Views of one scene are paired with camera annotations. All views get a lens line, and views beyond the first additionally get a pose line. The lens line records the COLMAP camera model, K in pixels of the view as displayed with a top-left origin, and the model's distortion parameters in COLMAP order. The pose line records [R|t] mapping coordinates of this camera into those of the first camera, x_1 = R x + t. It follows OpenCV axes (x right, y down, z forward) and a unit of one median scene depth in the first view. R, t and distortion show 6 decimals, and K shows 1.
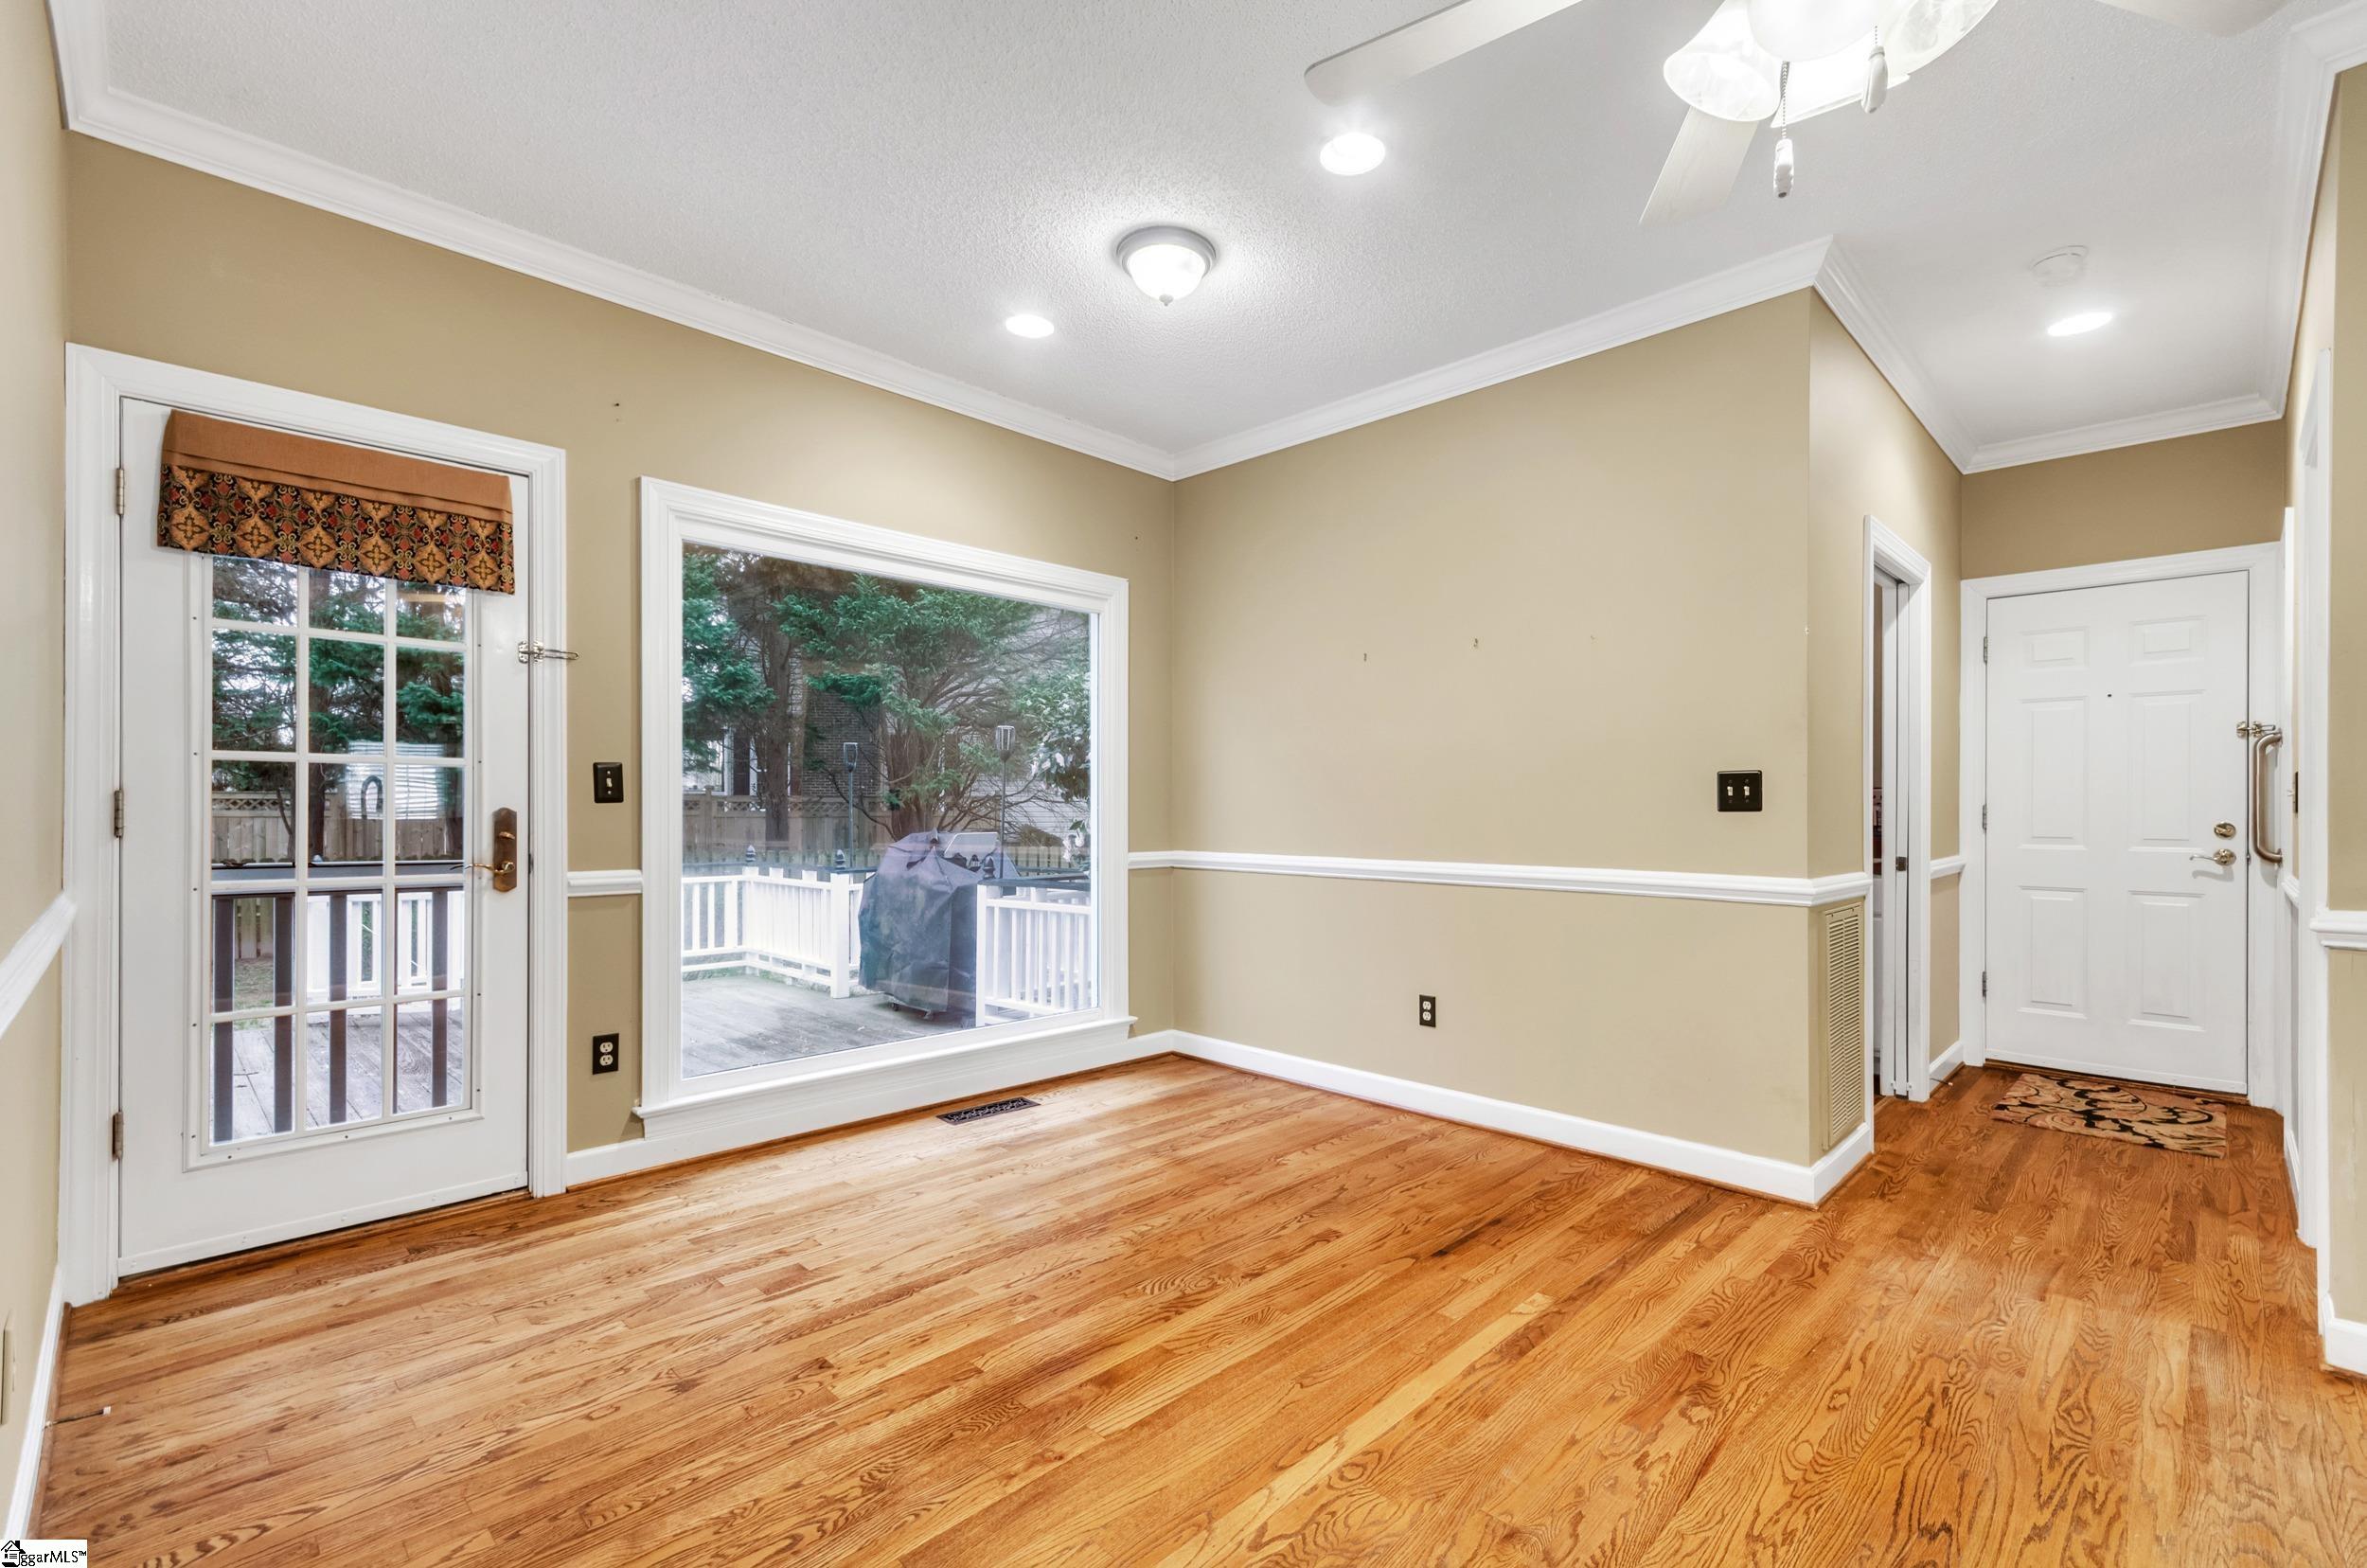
lens RADIAL K [[1041.6, 0, 1189.5], [0, 1041.6, 800.4], [0, 0, 1]] dist [0.001066, 0.000057]
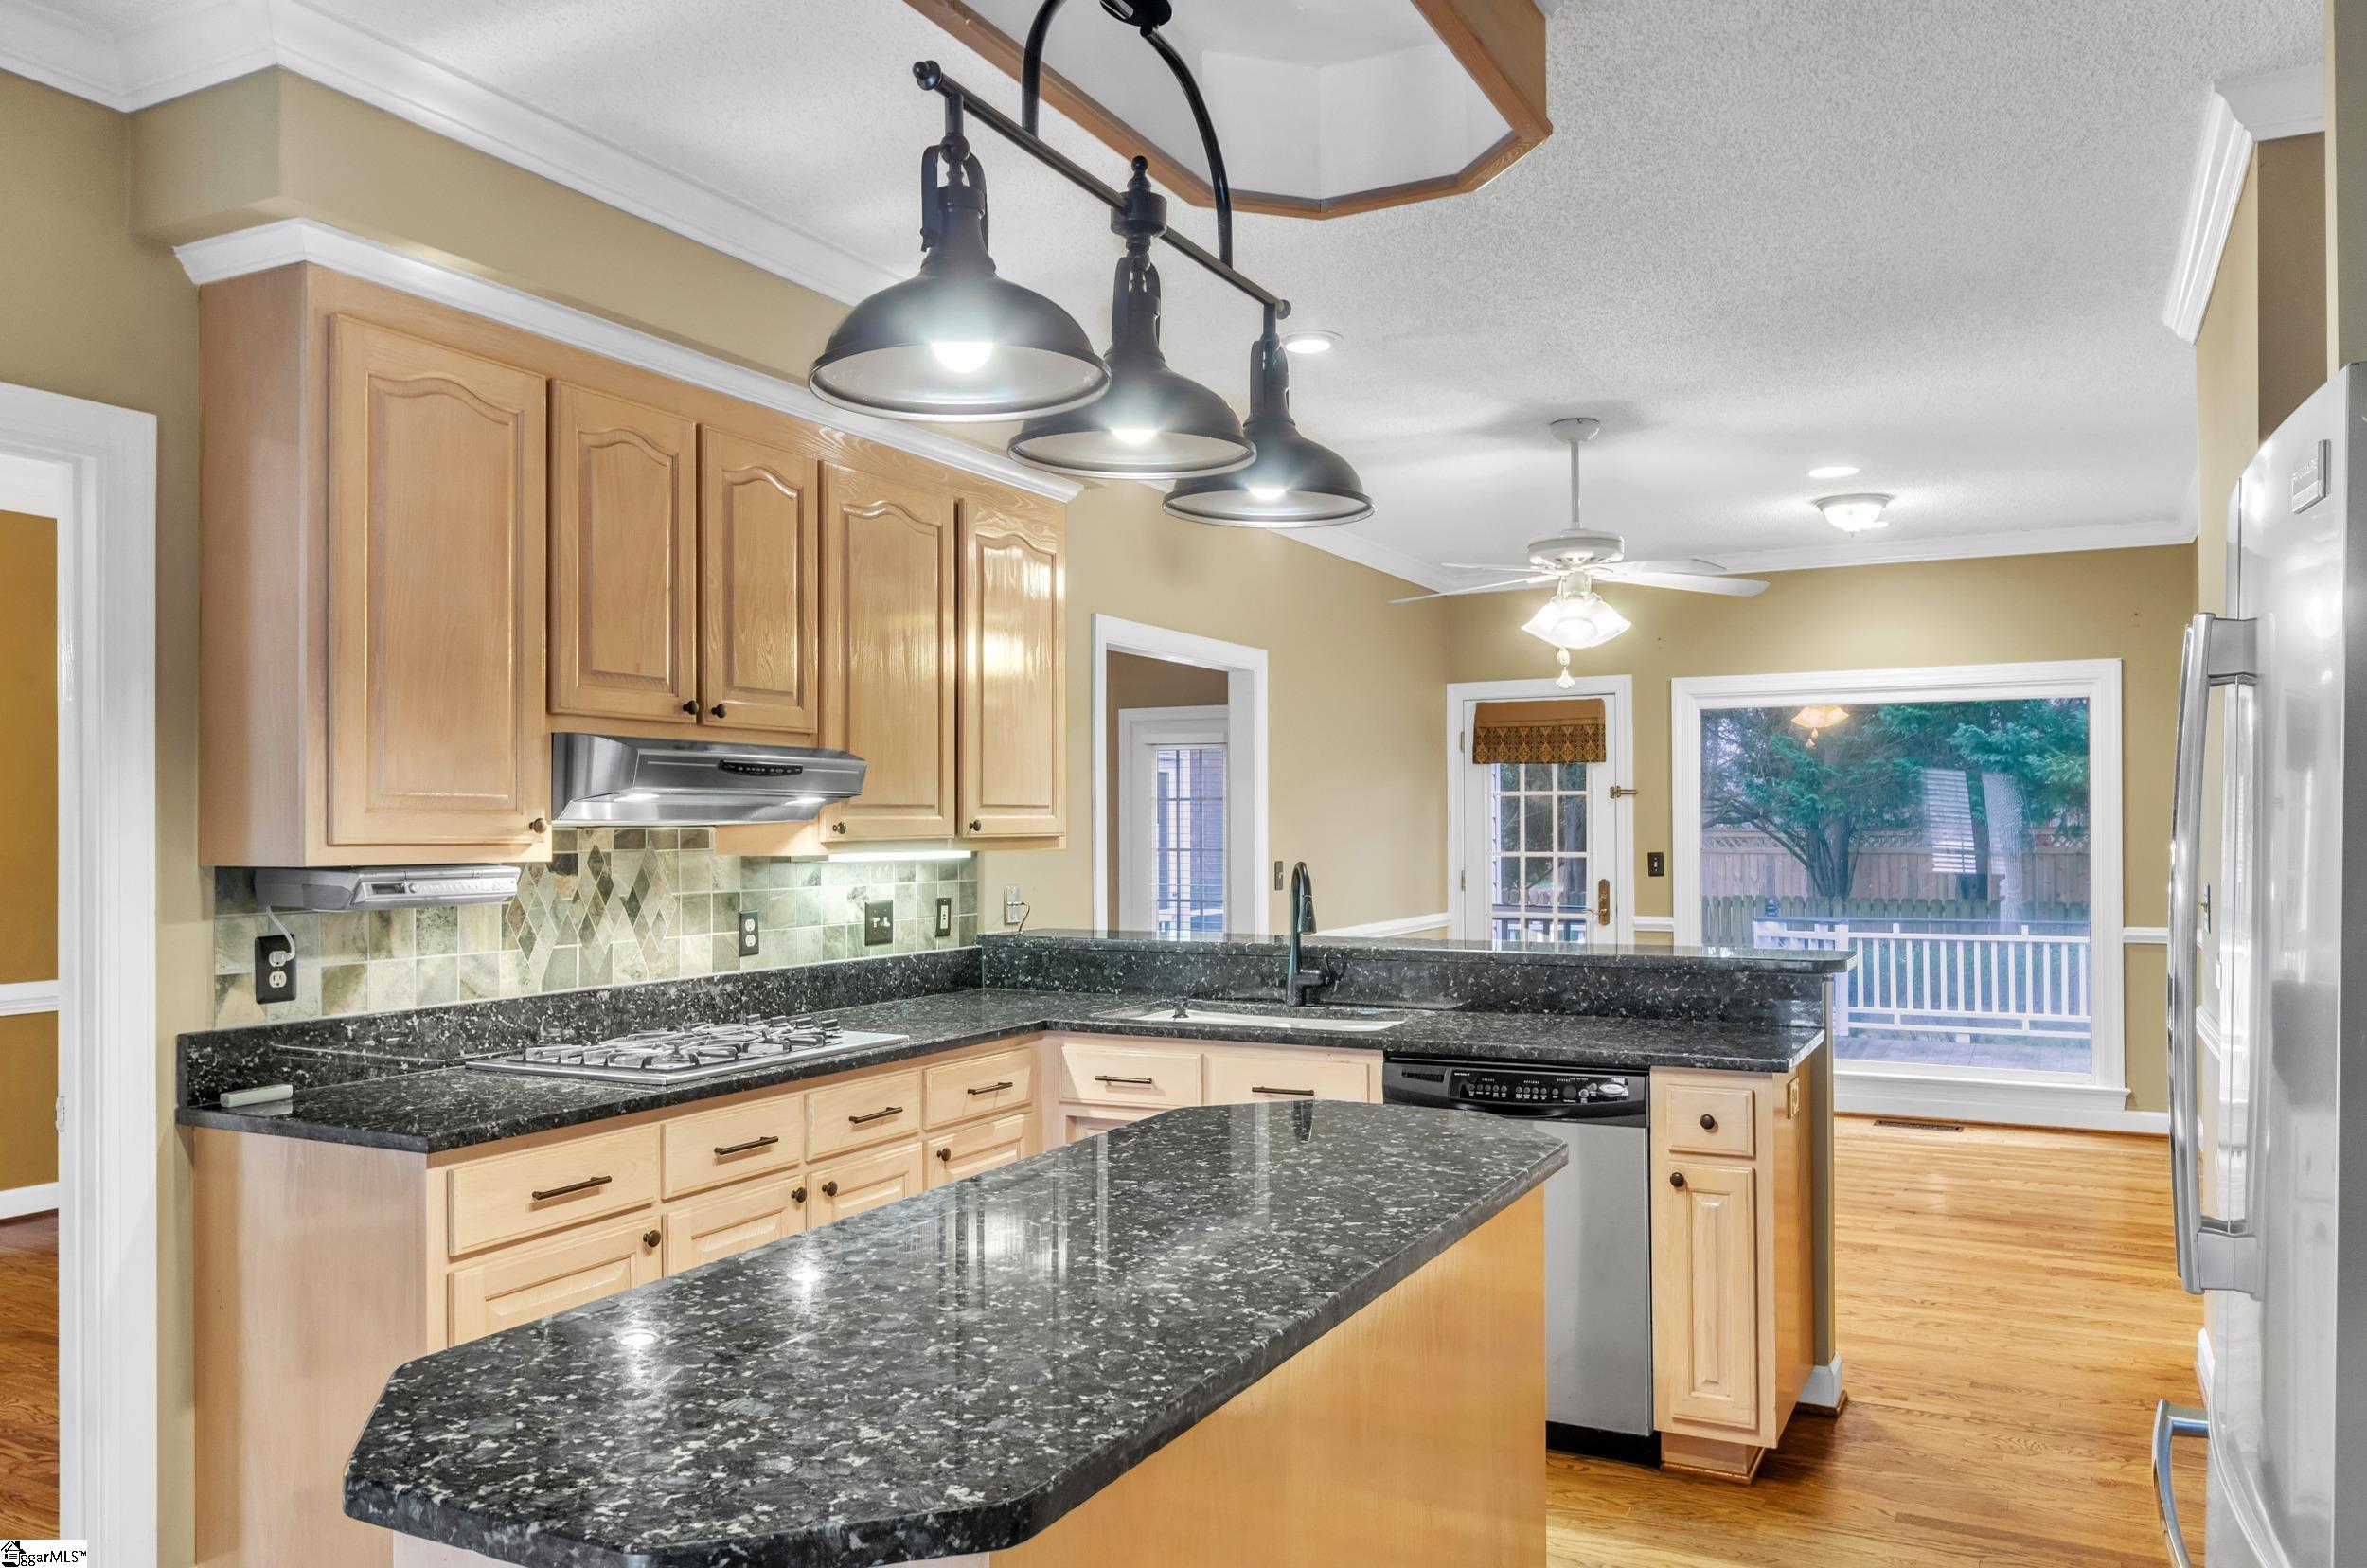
lens RADIAL K [[1603.3, 0, 1225.3], [0, 1603.3, 826.8], [0, 0, 1]] dist [-0.022191, -0.001455]
pose [[0.304915, -0.008151, -0.952345, 2.214931], [0.010827, 0.999928, -0.005092, -0.093928], [0.952318, -0.008758, 0.304982, -0.597003]]
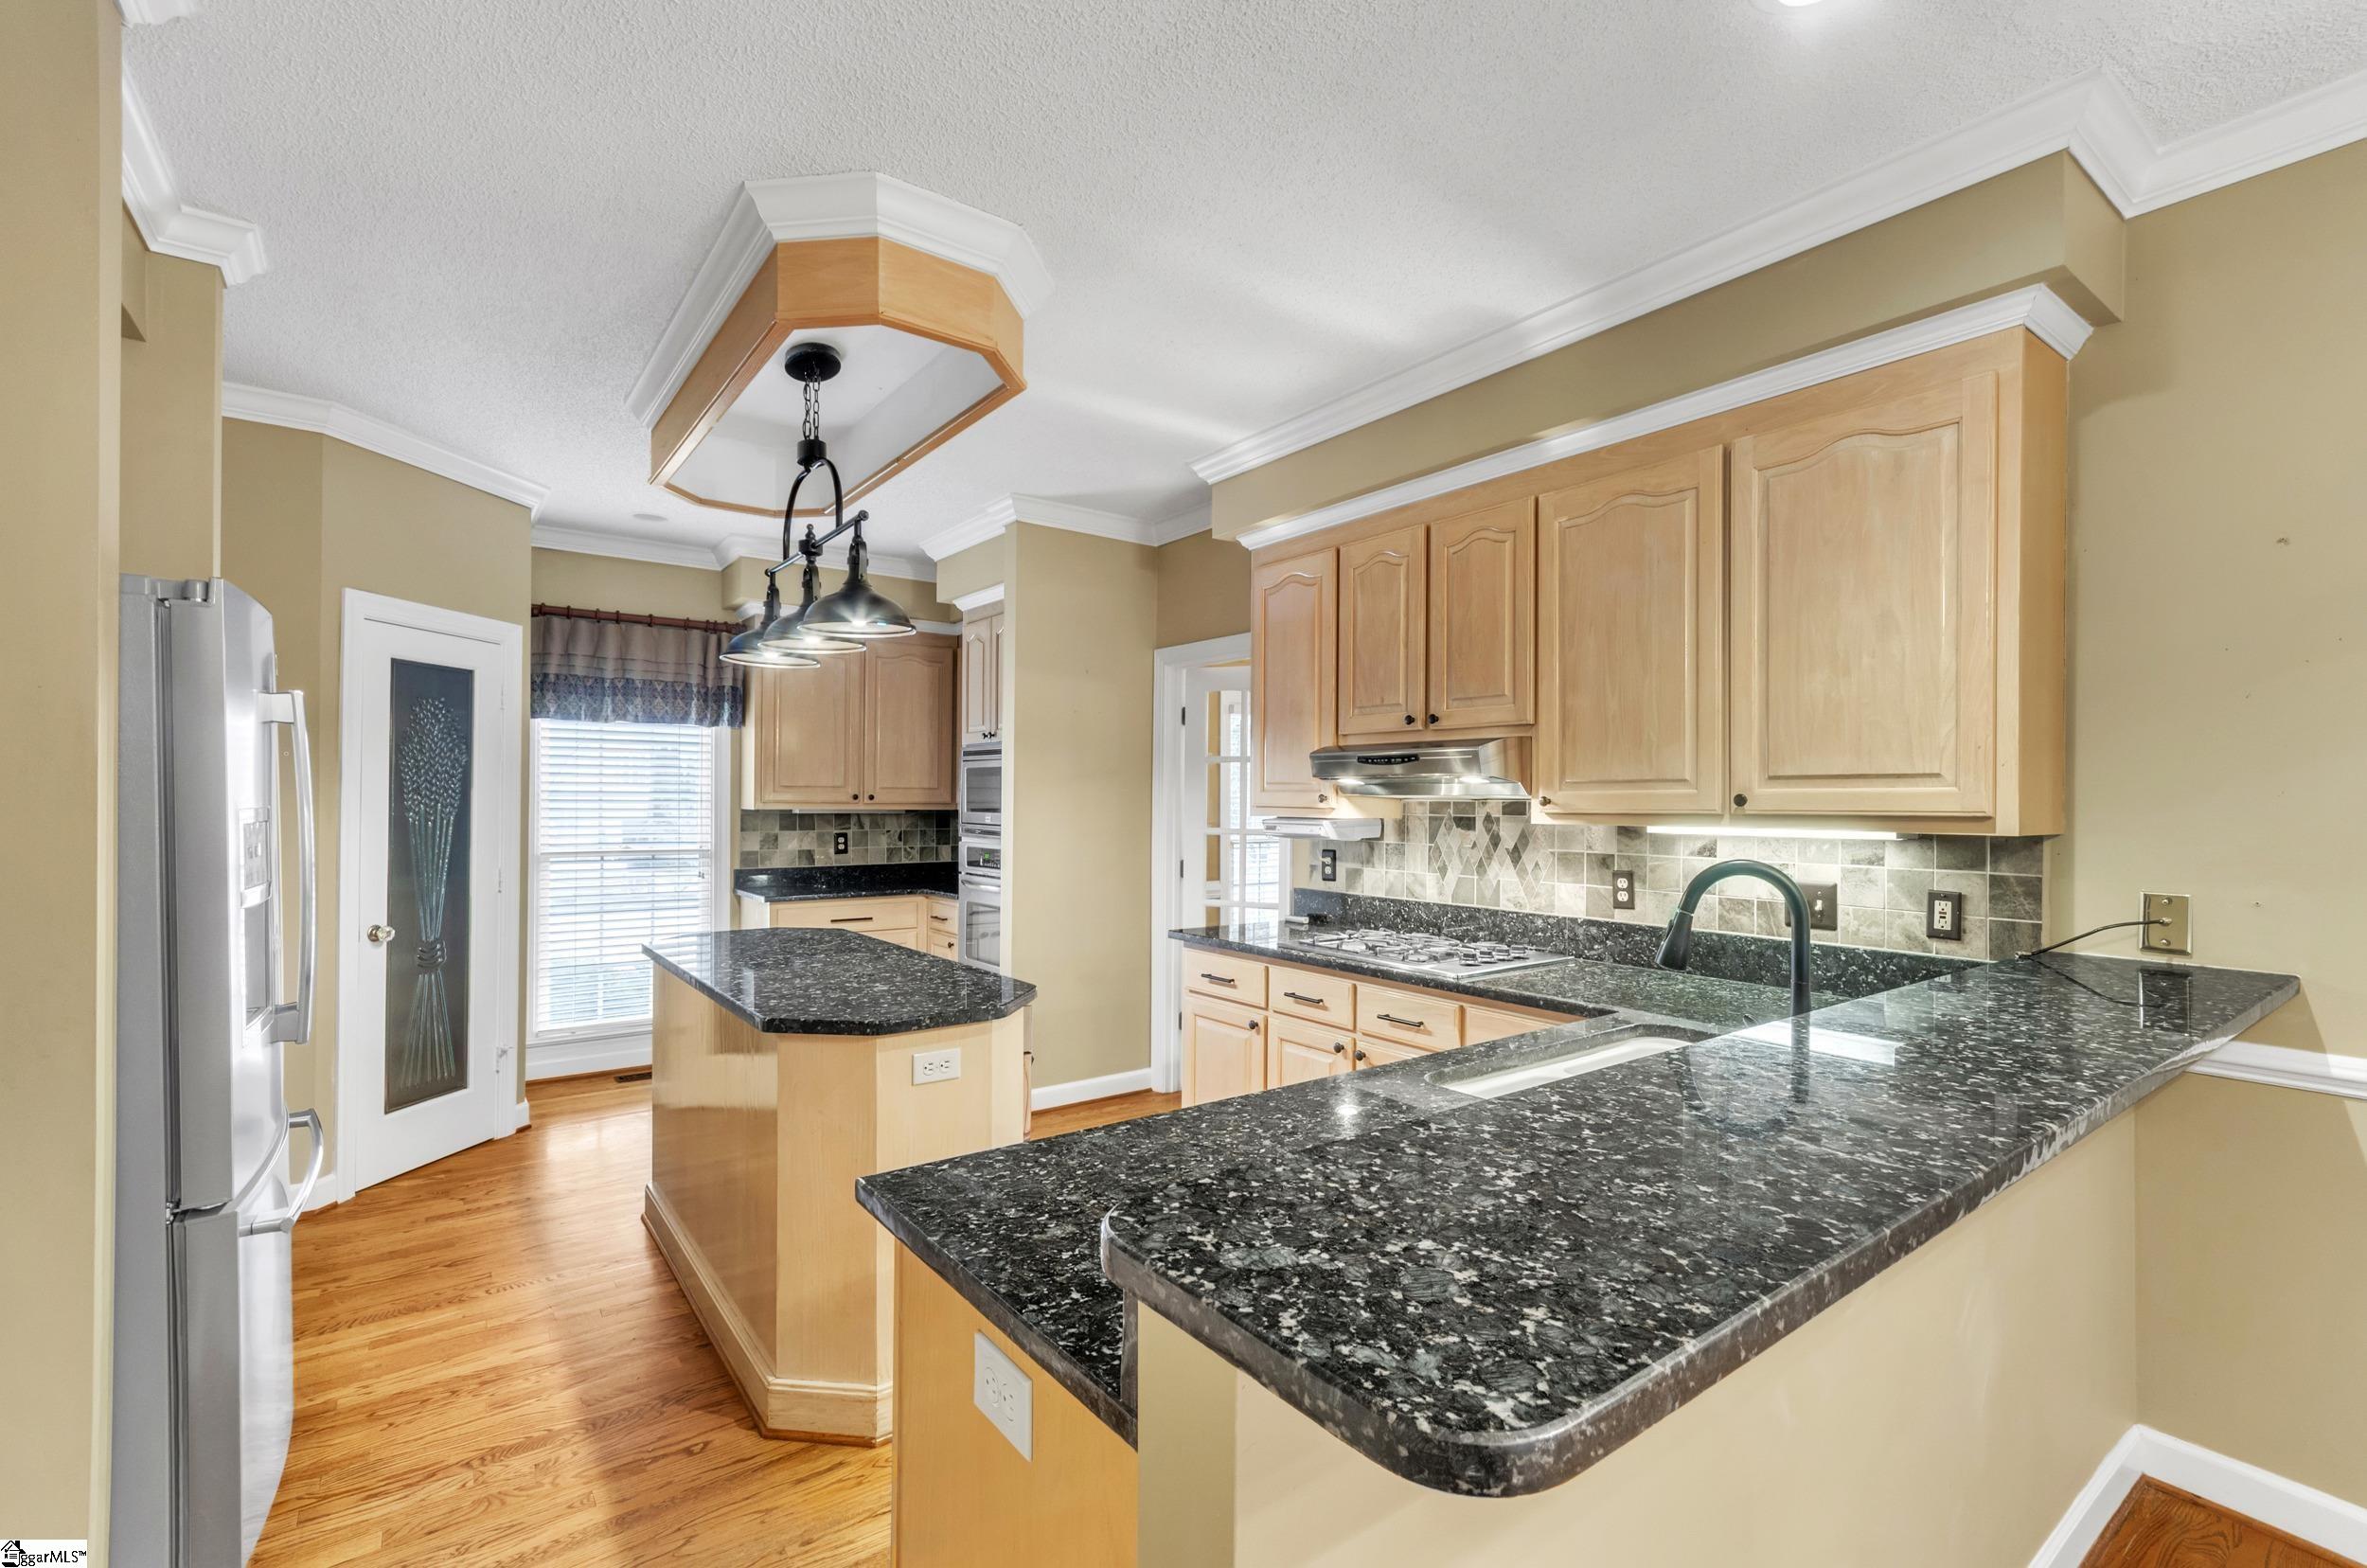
lens RADIAL K [[1041.6, 0, 1185.8], [0, 1041.6, 794.5], [0, 0, 1]] dist [0.001066, 0.000057]
pose [[-0.989880, -0.007985, 0.141679, 0.865664], [-0.008854, 0.999946, -0.005504, -0.102833], [-0.141627, -0.006702, -0.989897, 0.750856]]
